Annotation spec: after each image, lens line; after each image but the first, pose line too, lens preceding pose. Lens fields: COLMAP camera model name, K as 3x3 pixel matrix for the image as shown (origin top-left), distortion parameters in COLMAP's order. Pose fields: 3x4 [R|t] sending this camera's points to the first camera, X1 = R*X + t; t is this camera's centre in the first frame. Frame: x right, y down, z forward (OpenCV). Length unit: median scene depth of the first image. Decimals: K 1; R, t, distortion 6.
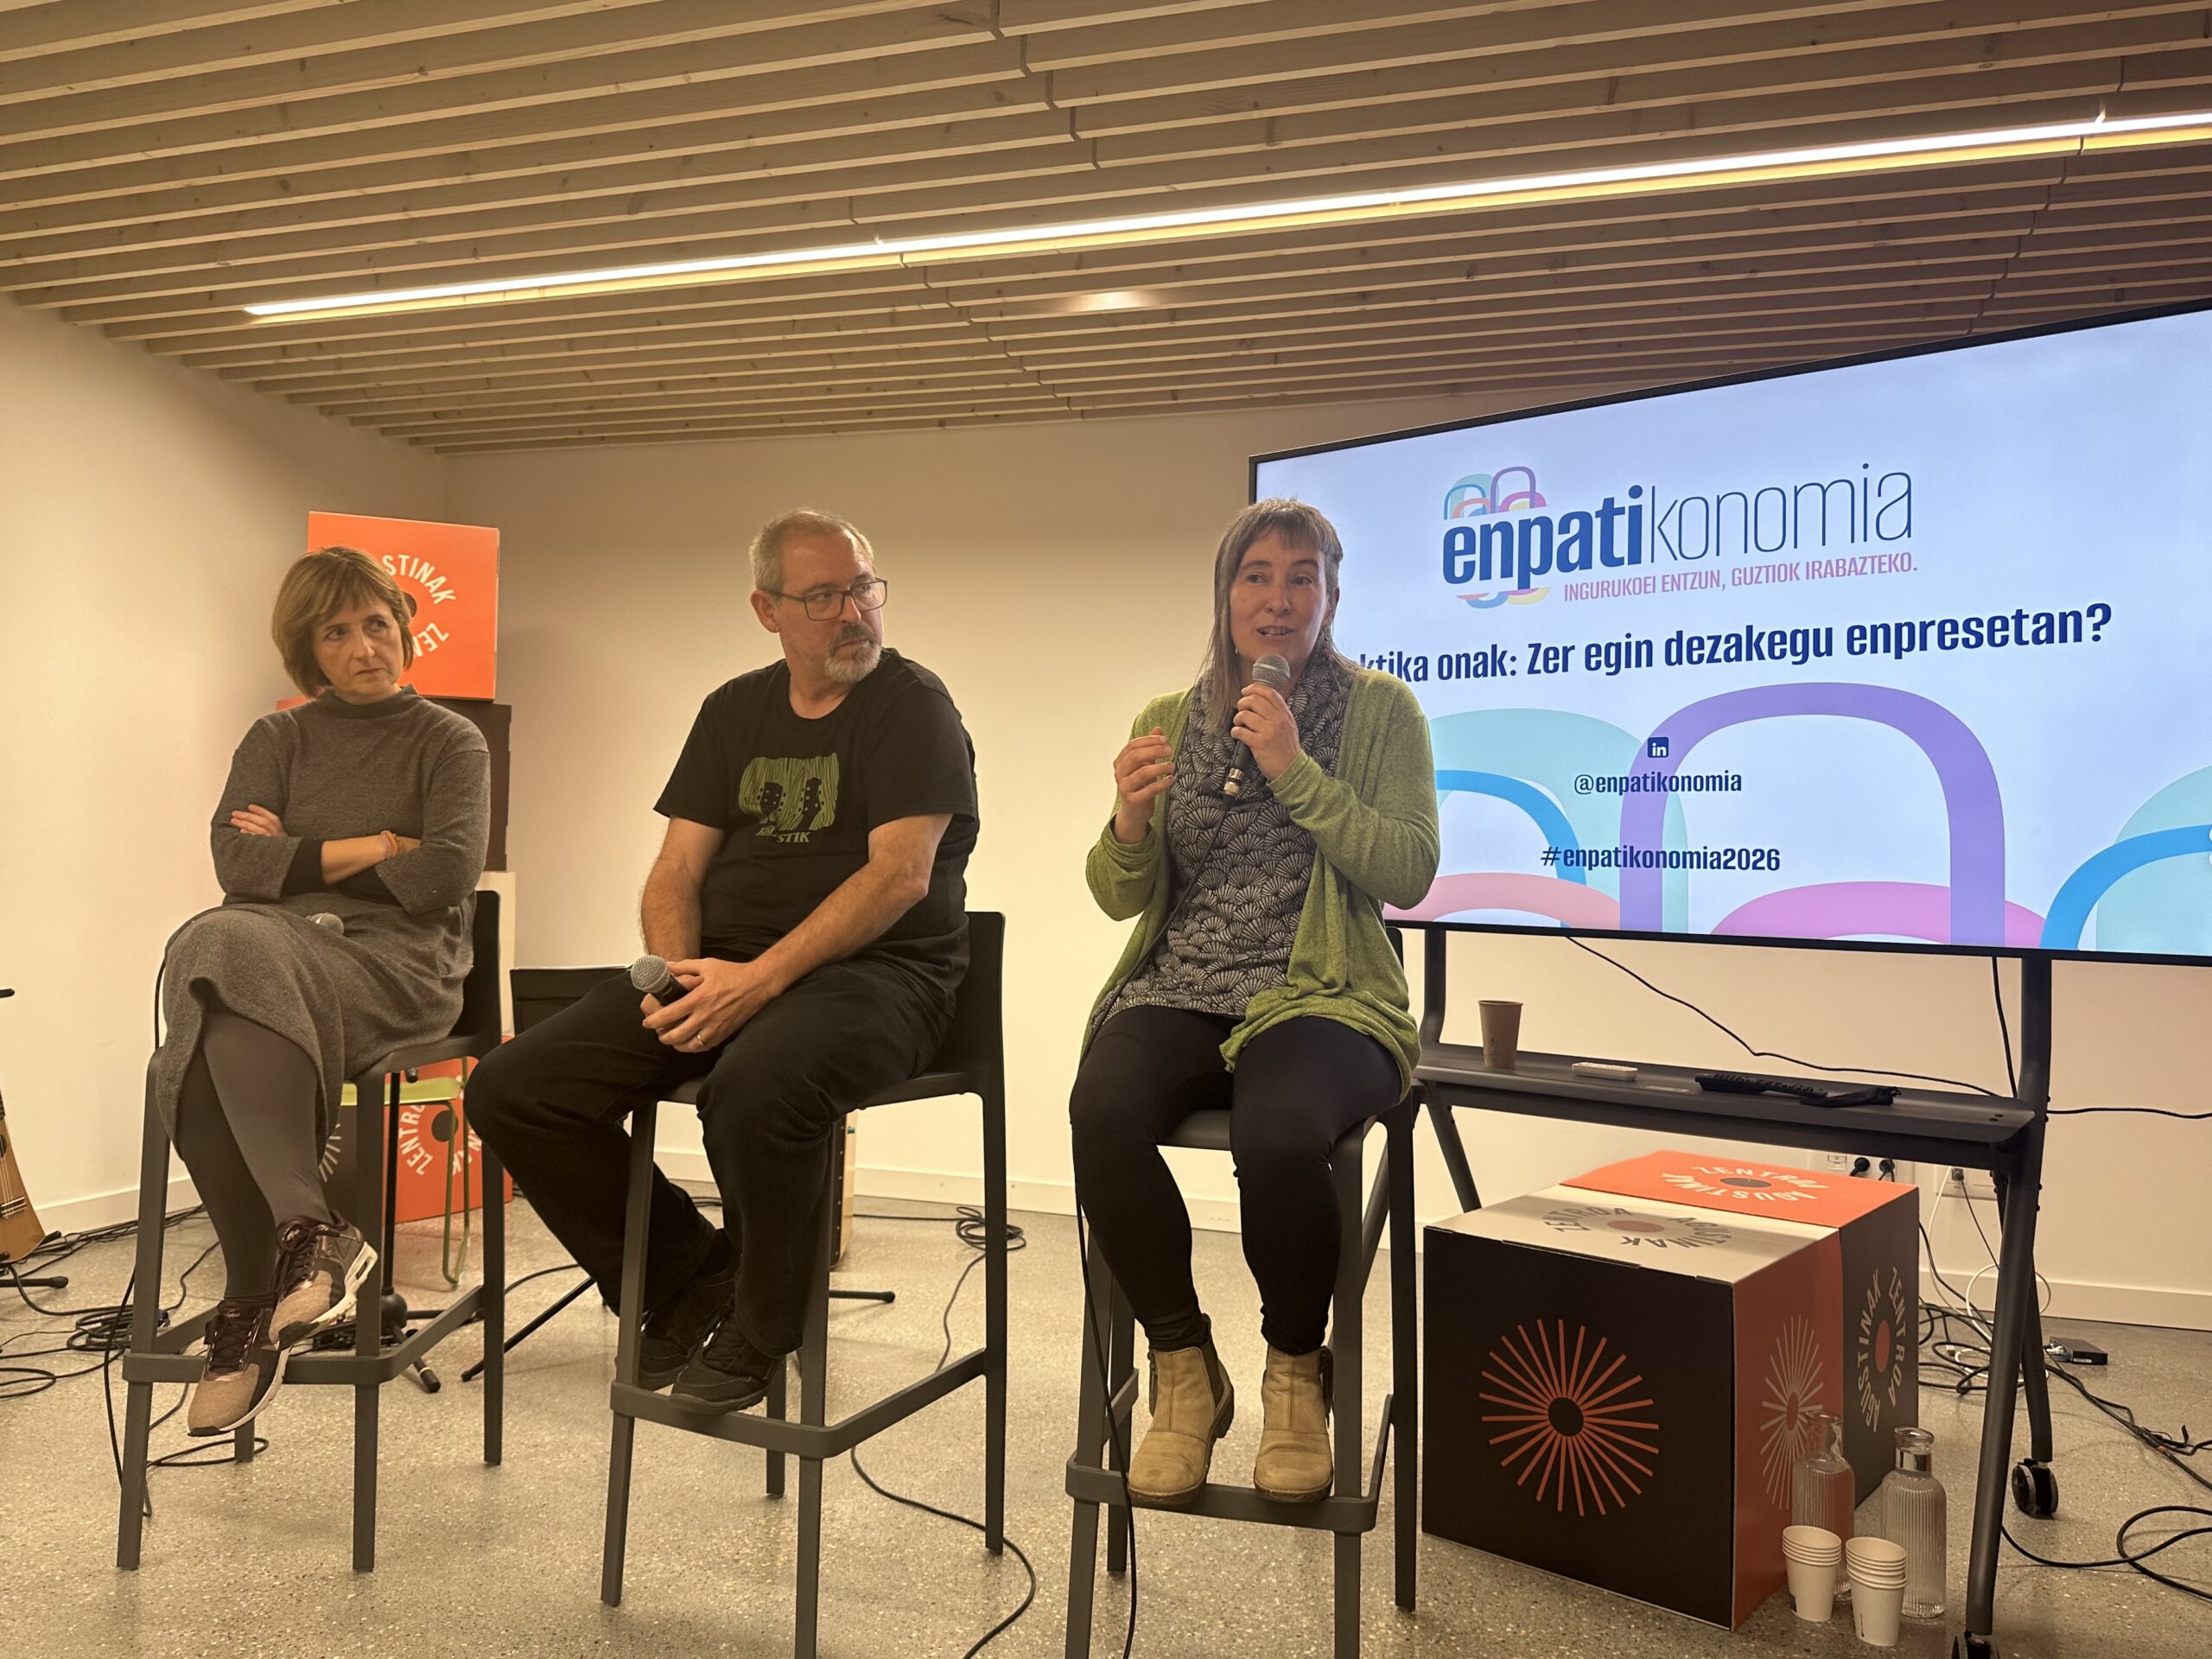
lens RADIAL K [[1615.9, 0, 1110.4], [0, 1615.9, 824.6], [0, 0, 1]] dist [0.055519, -0.077371]
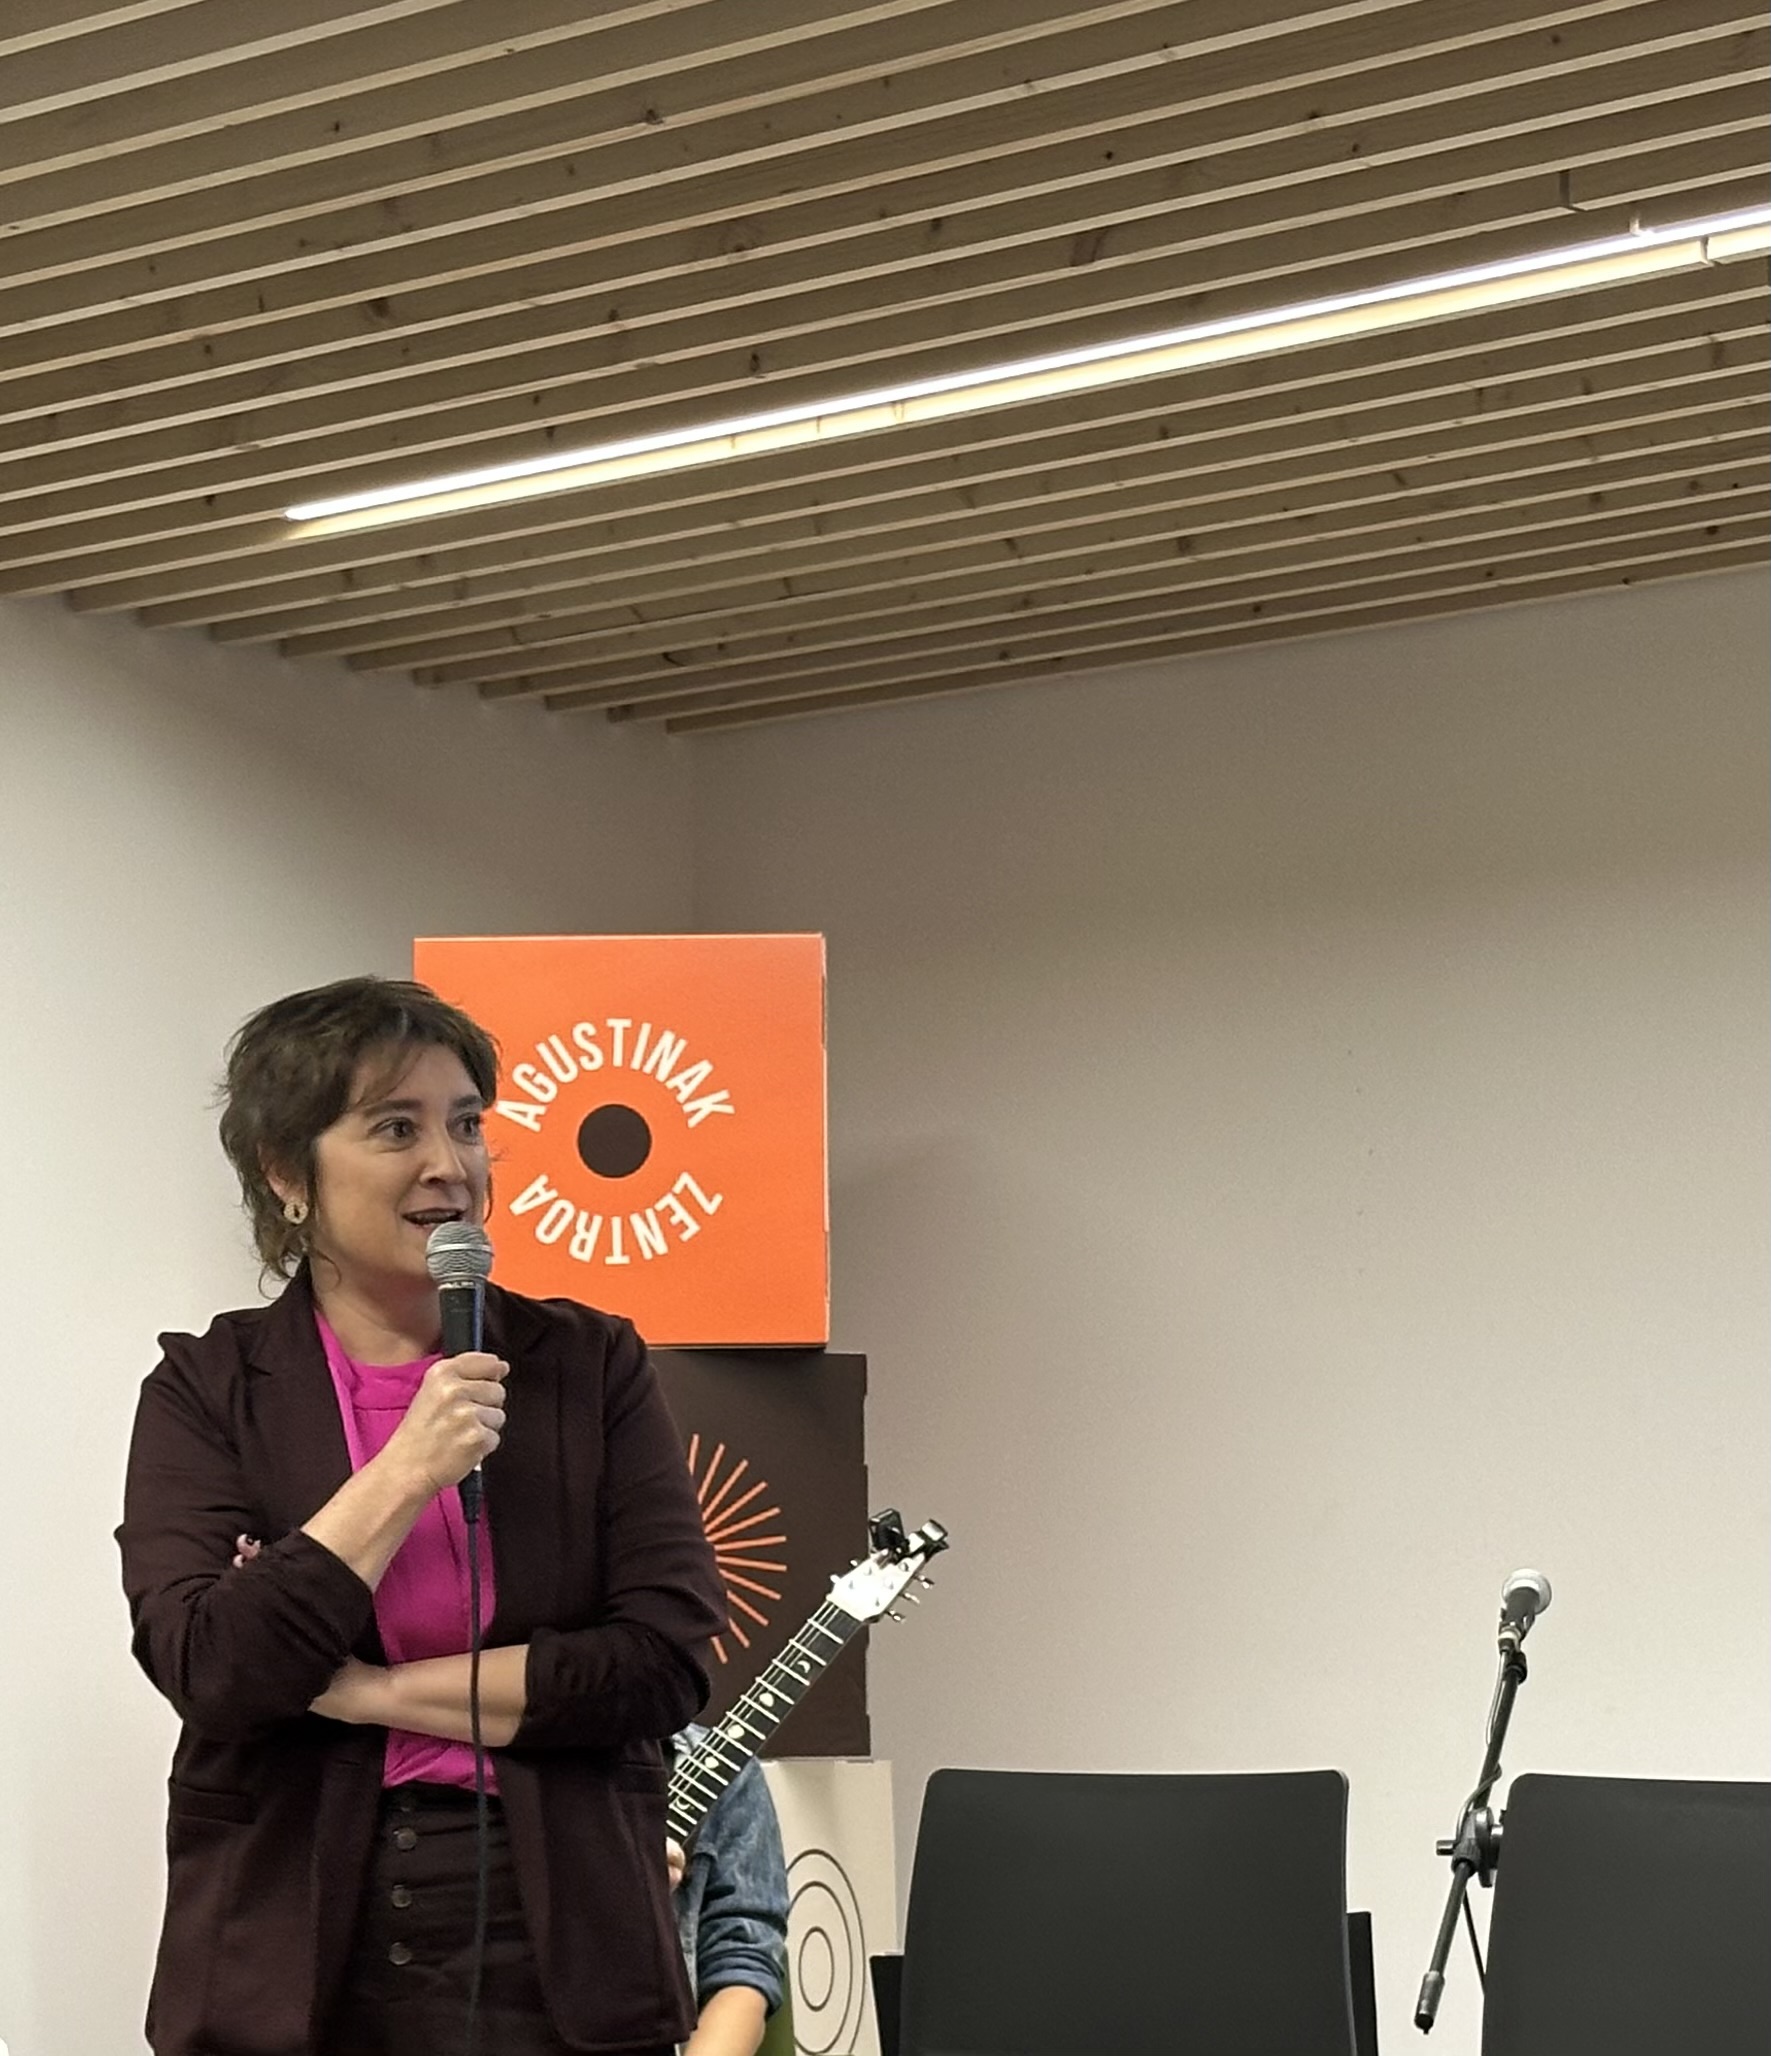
lens RADIAL K [[5773.0, 0, 640.0], [0, 5773.0, 1428.0], [0, 0, 1]] dist [0.111248, 0.355358]
pose [[0.922792, -0.053354, -0.381586, 0.223827], [0.040532, 0.998313, -0.041565, 0.006000], [0.383160, 0.022890, 0.923398, -0.615049]]
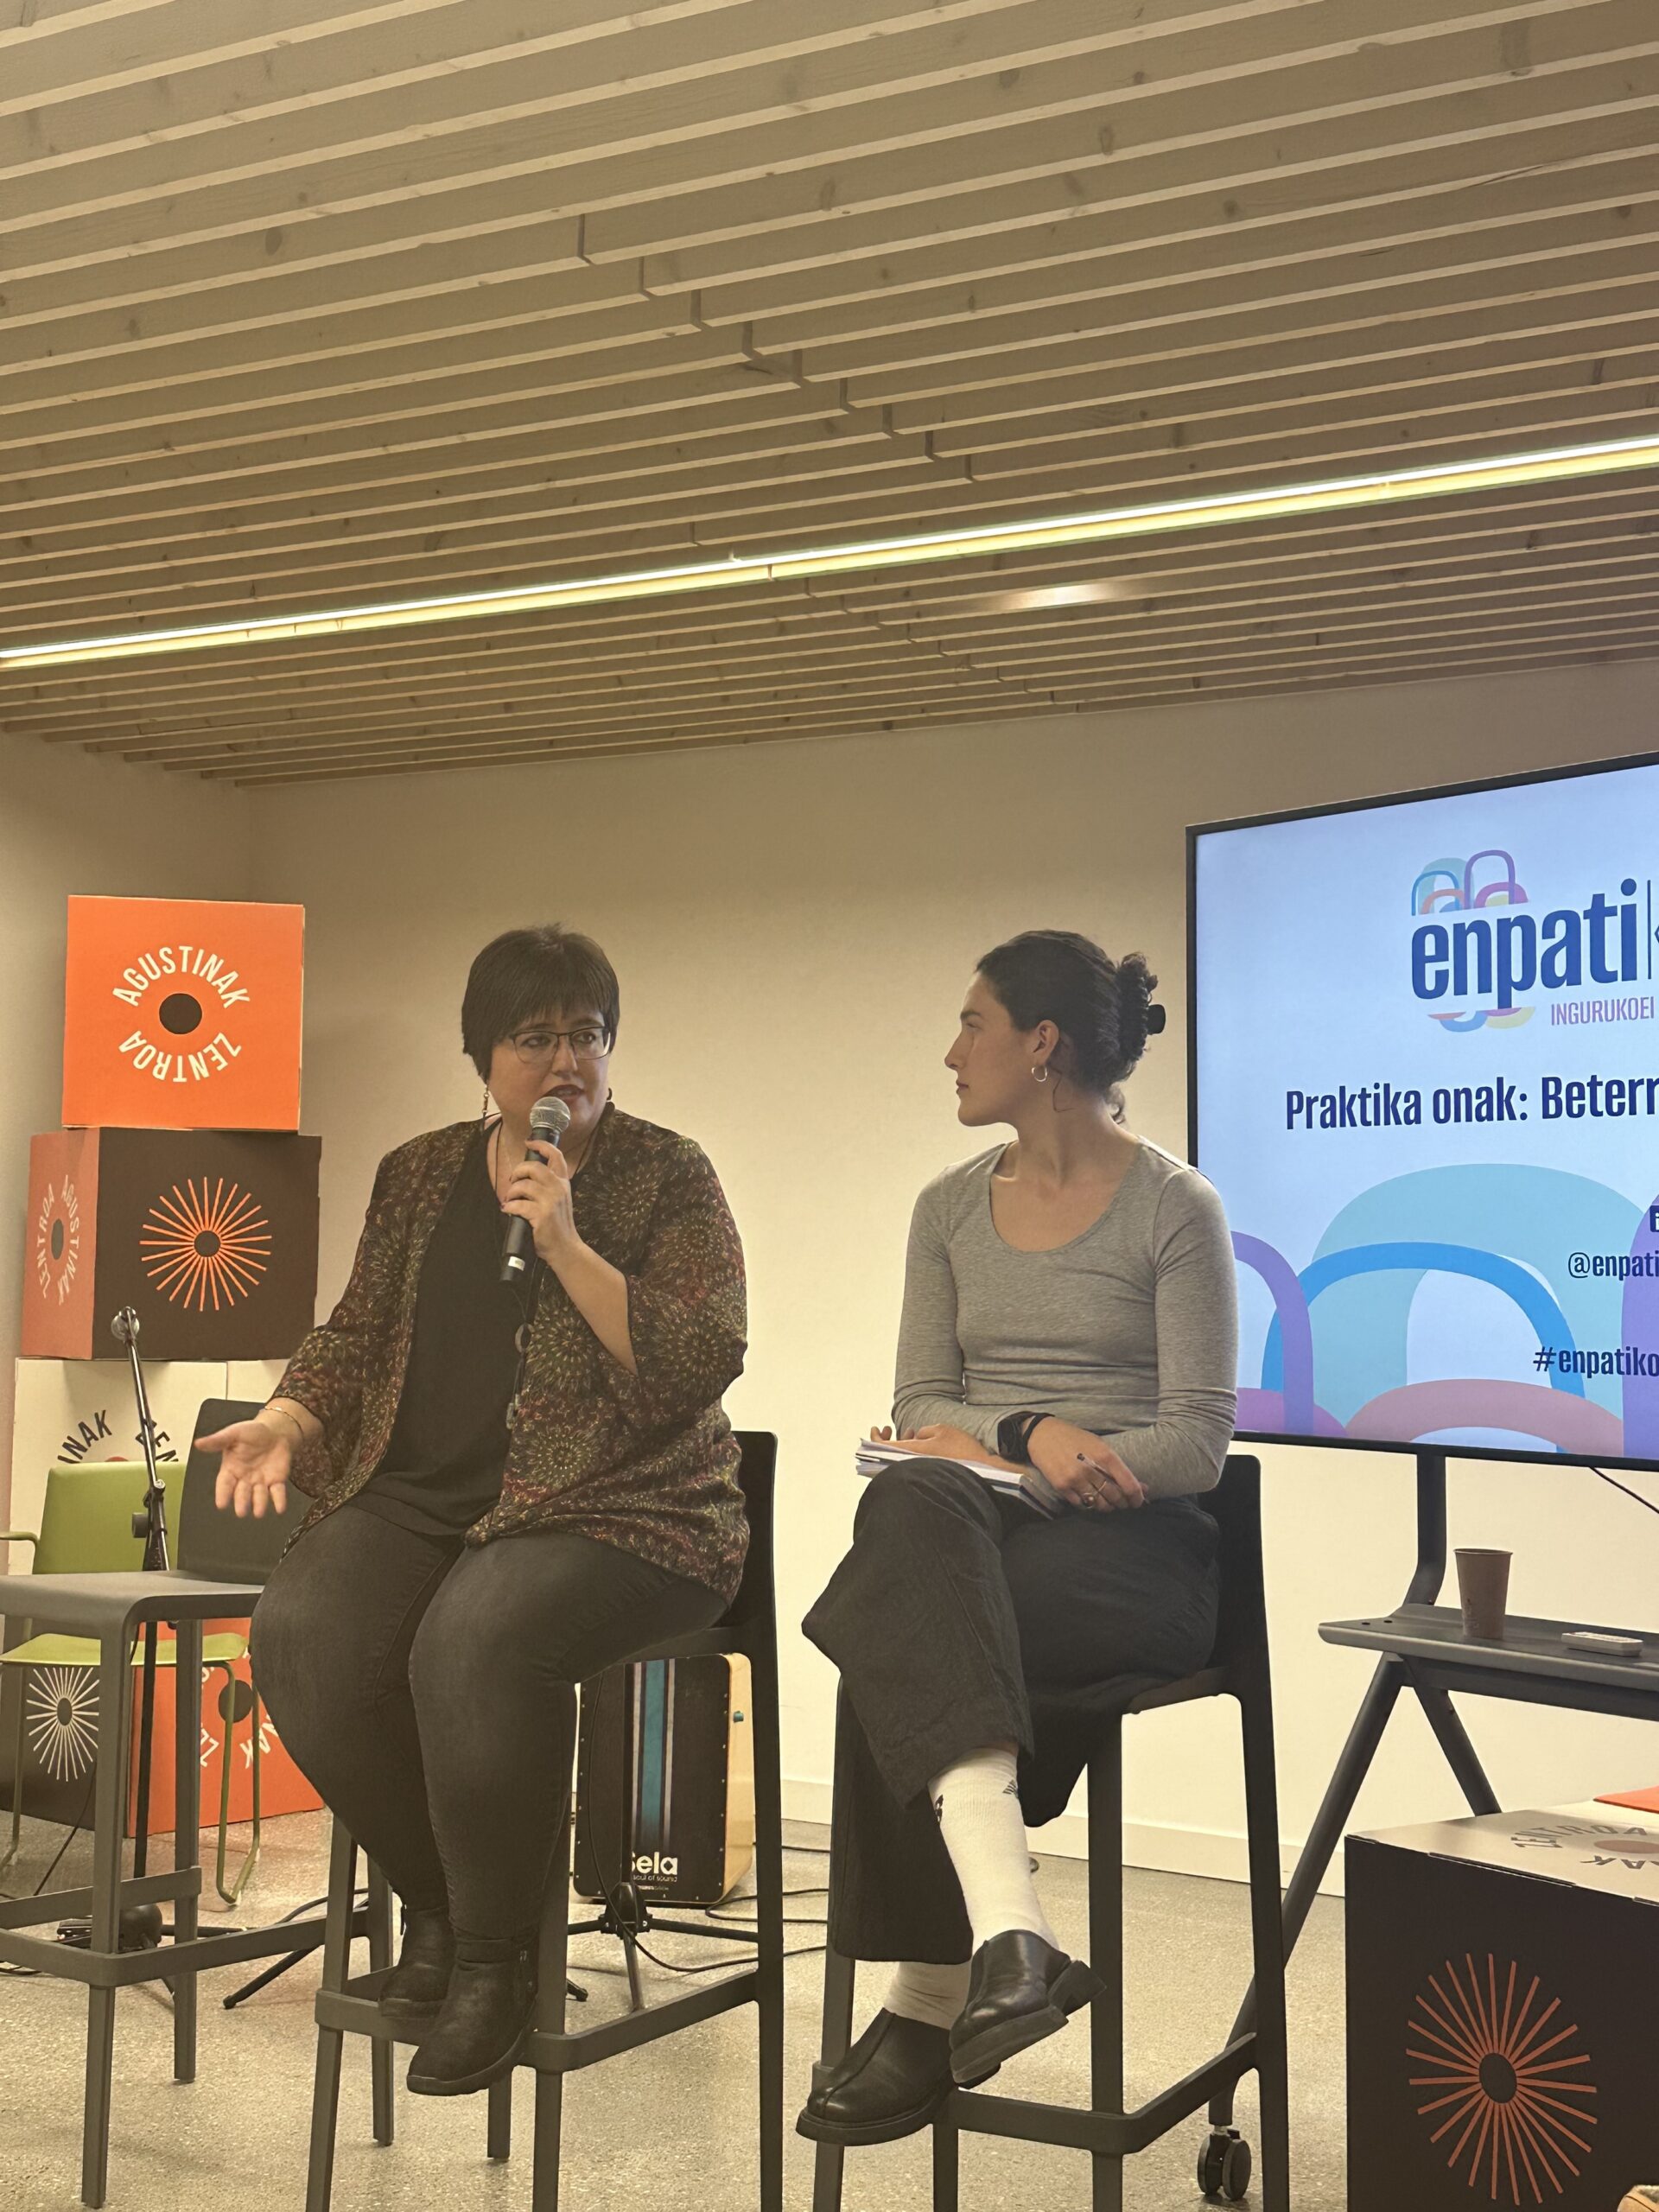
lens RADIAL K [[2854.4, 0, 836.7], [0, 2854.4, 1109.5], [0, 0, 1]] dist [0.194868, -0.429665]
pose [[0.977574, -0.019902, -0.209649, 0.236328], [0.011069, 0.999004, -0.043222, -0.043013], [0.210301, 0.039932, 0.976821, -0.407292]]
